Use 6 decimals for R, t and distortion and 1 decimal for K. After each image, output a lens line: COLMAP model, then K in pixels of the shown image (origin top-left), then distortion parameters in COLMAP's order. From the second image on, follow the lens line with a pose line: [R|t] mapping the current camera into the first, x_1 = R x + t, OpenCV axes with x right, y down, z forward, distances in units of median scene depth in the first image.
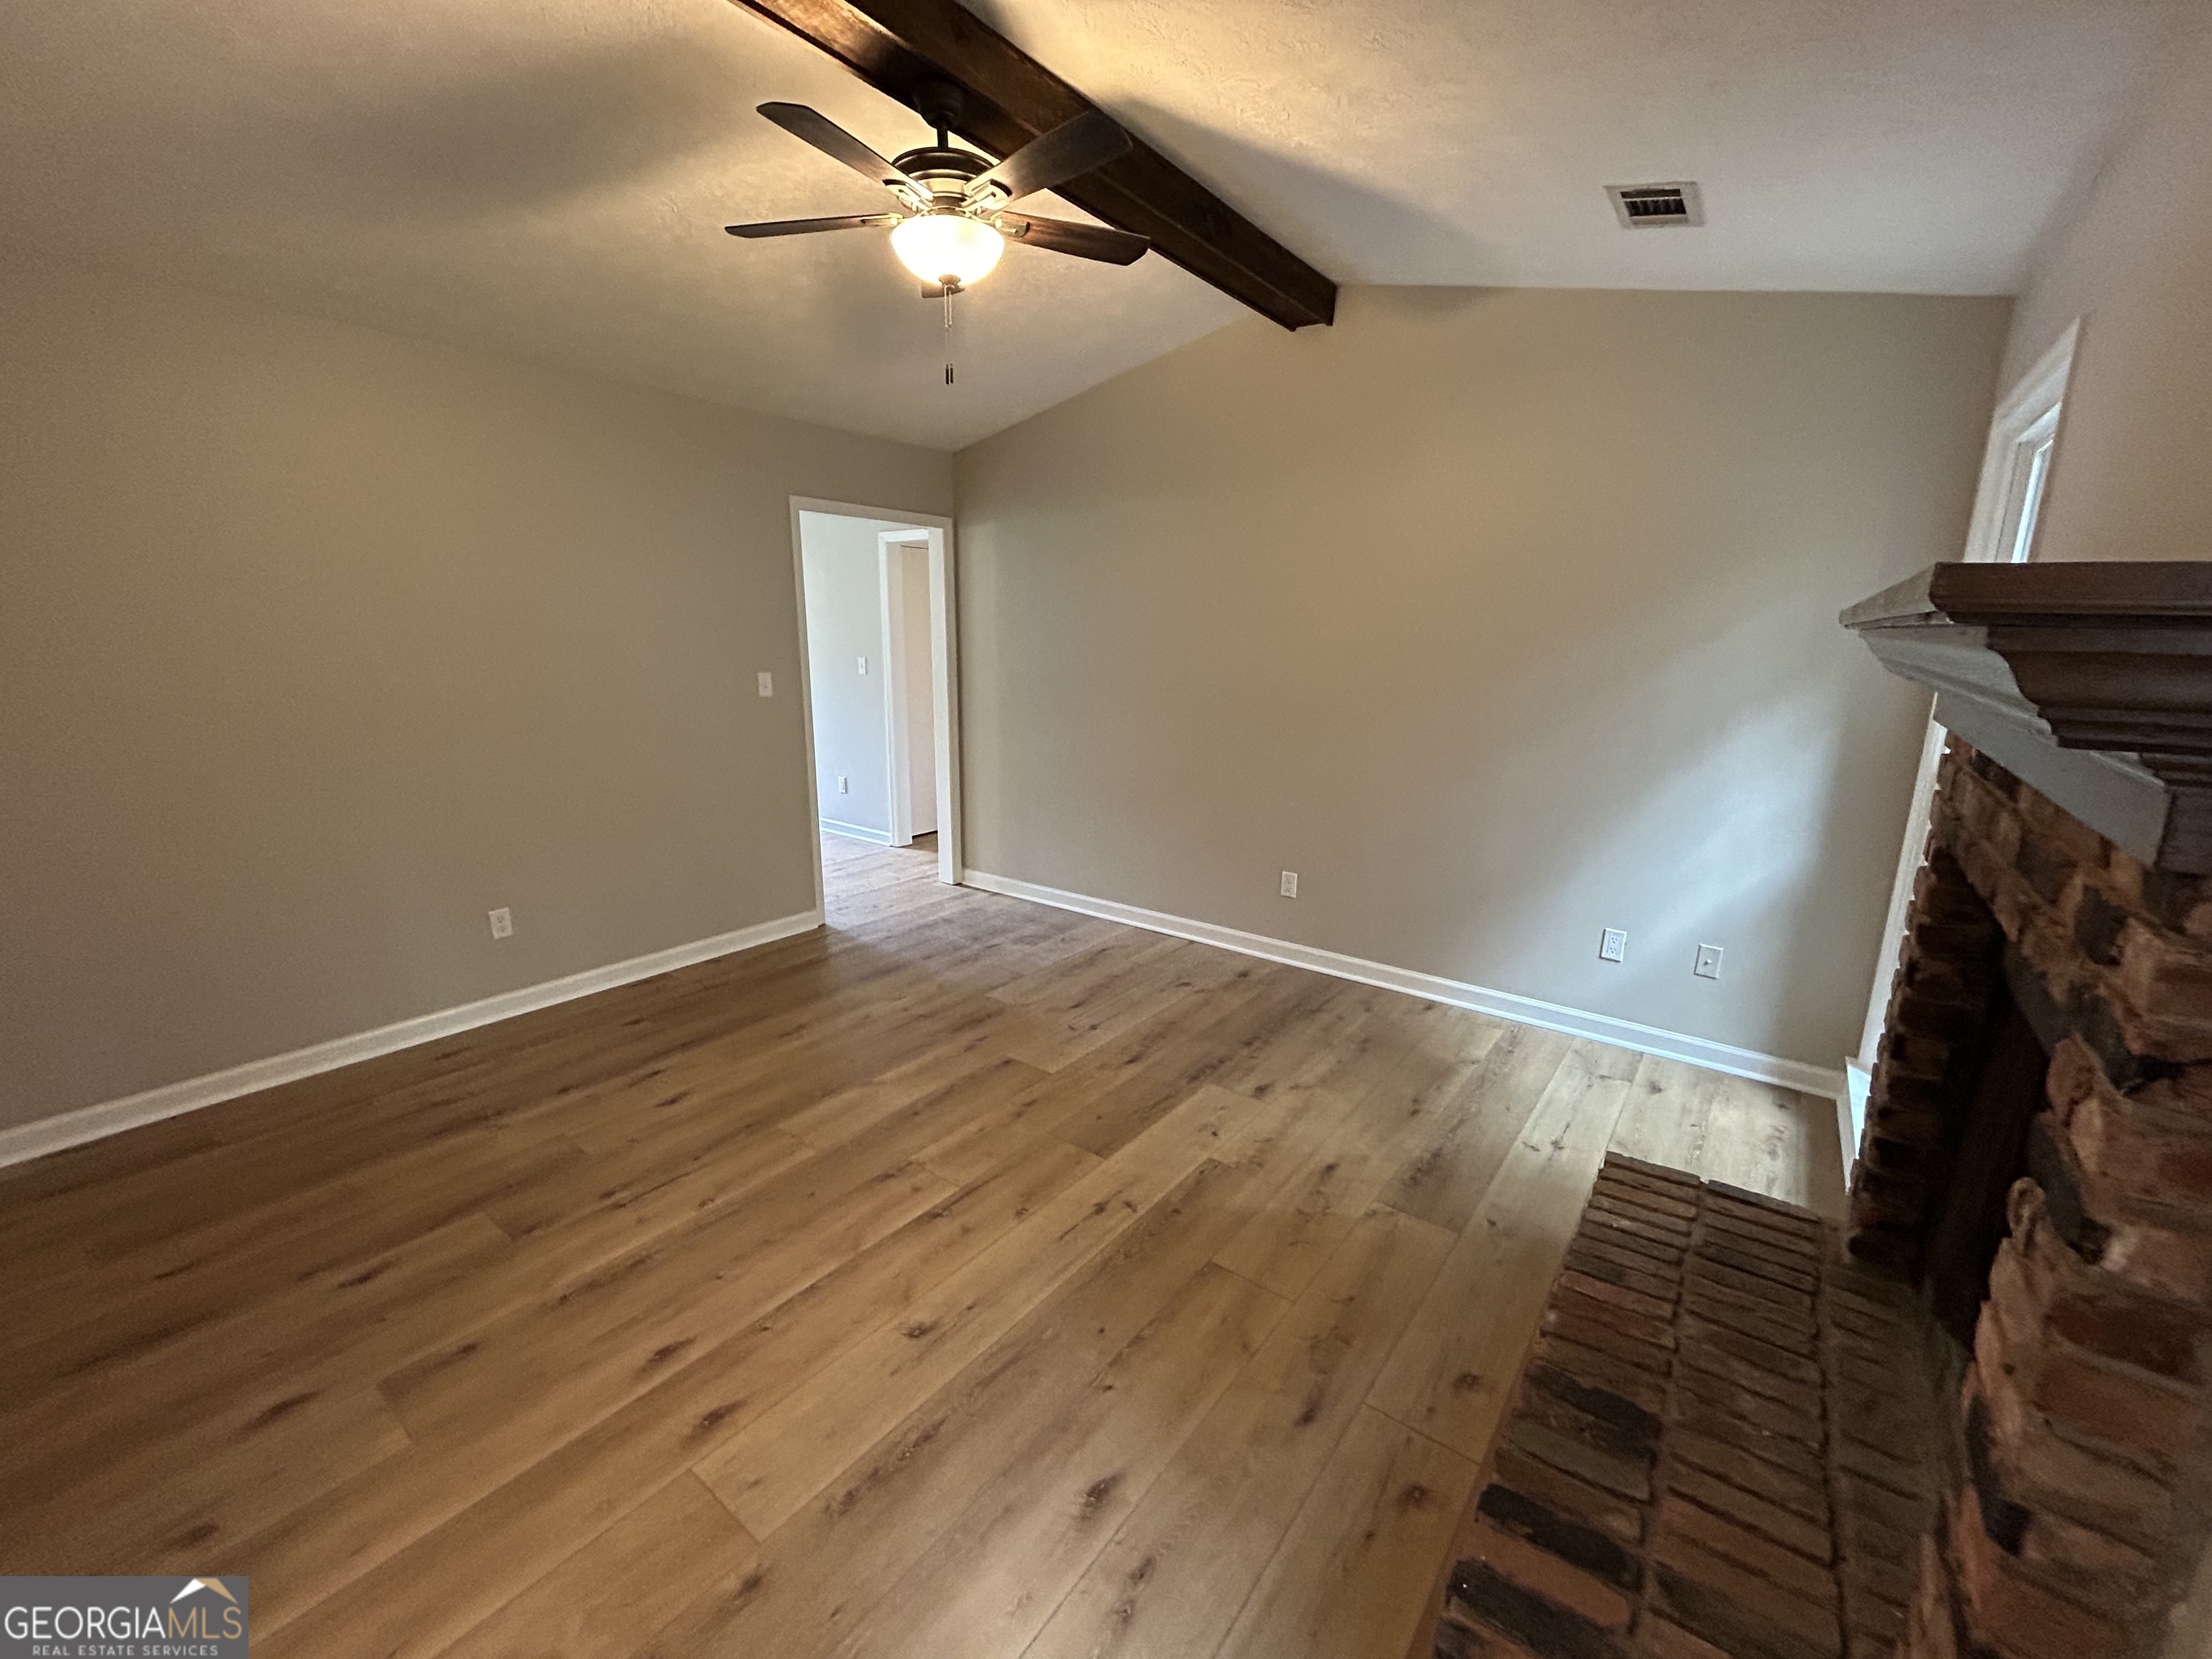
lens RADIAL K [[895.3, 0, 1101.6], [0, 895.3, 829.1], [0, 0, 1]] dist [0.000146, -0.000126]
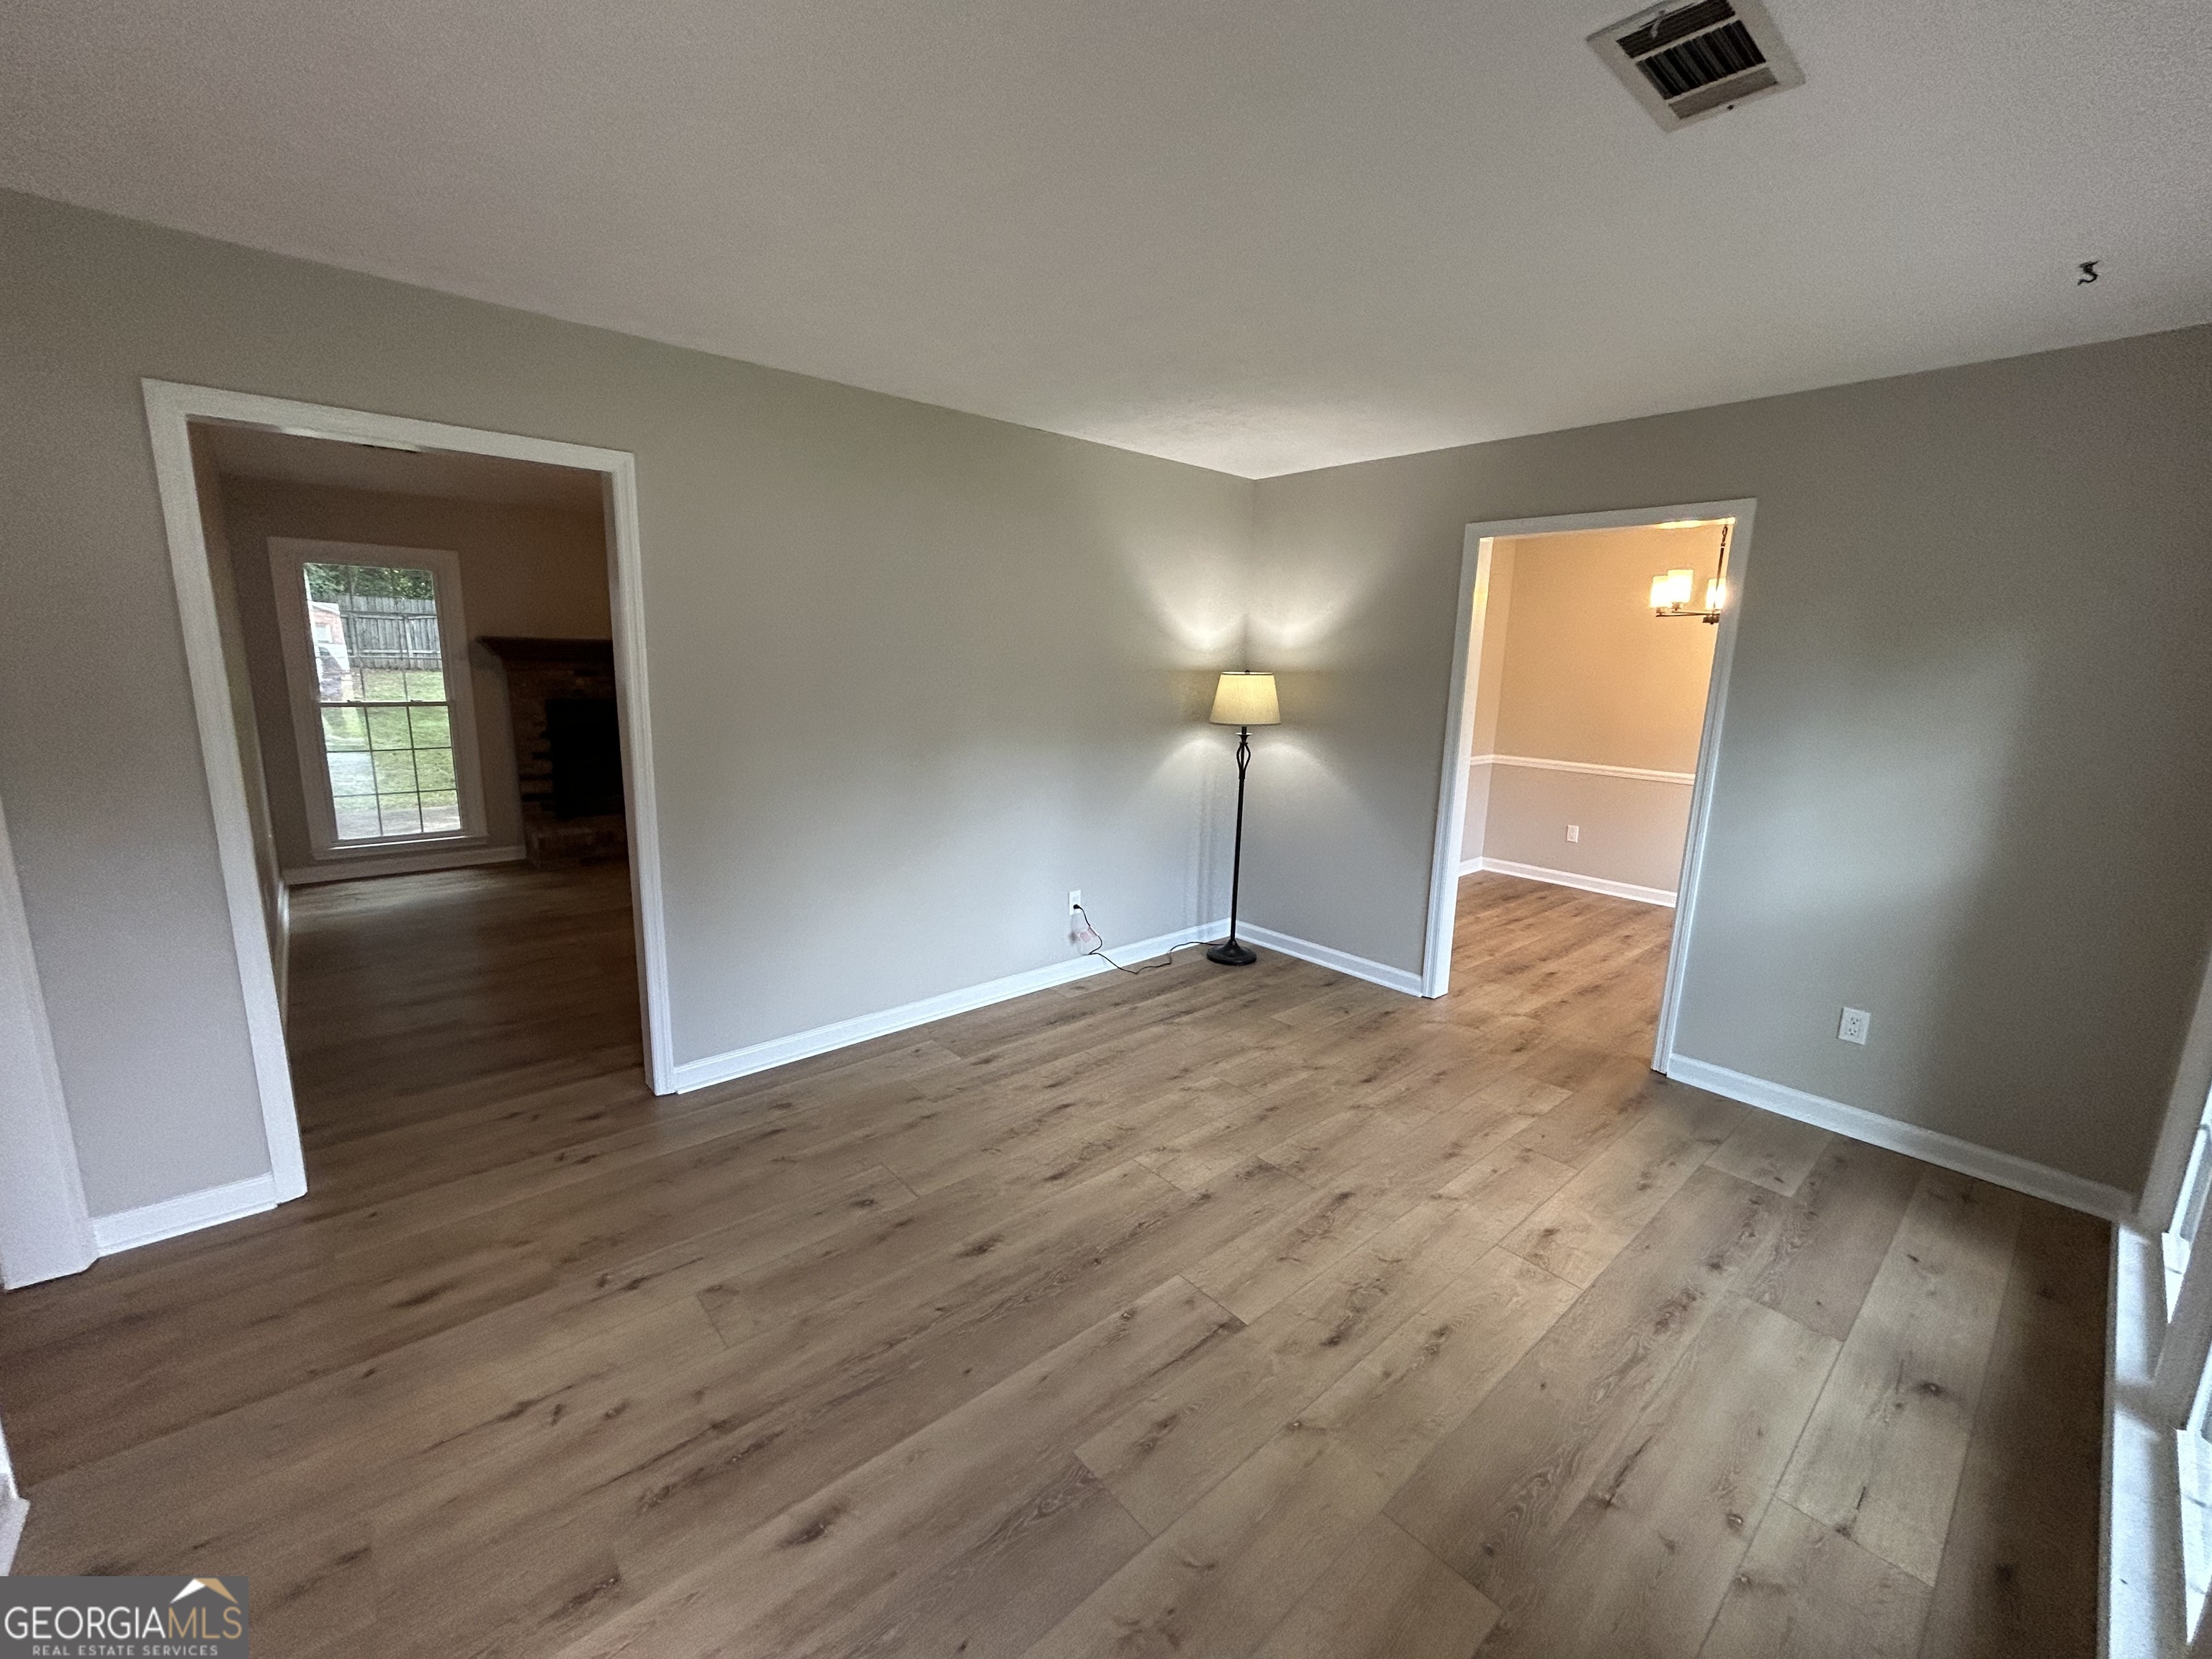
lens RADIAL K [[878.3, 0, 1094.7], [0, 878.3, 828.1], [0, 0, 1]] dist [0.002088, 0.000257]
pose [[-0.979962, -0.076541, 0.183892, -1.180035], [0.002783, 0.917868, 0.396875, -0.536465], [-0.199166, 0.389434, -0.899263, 2.294927]]
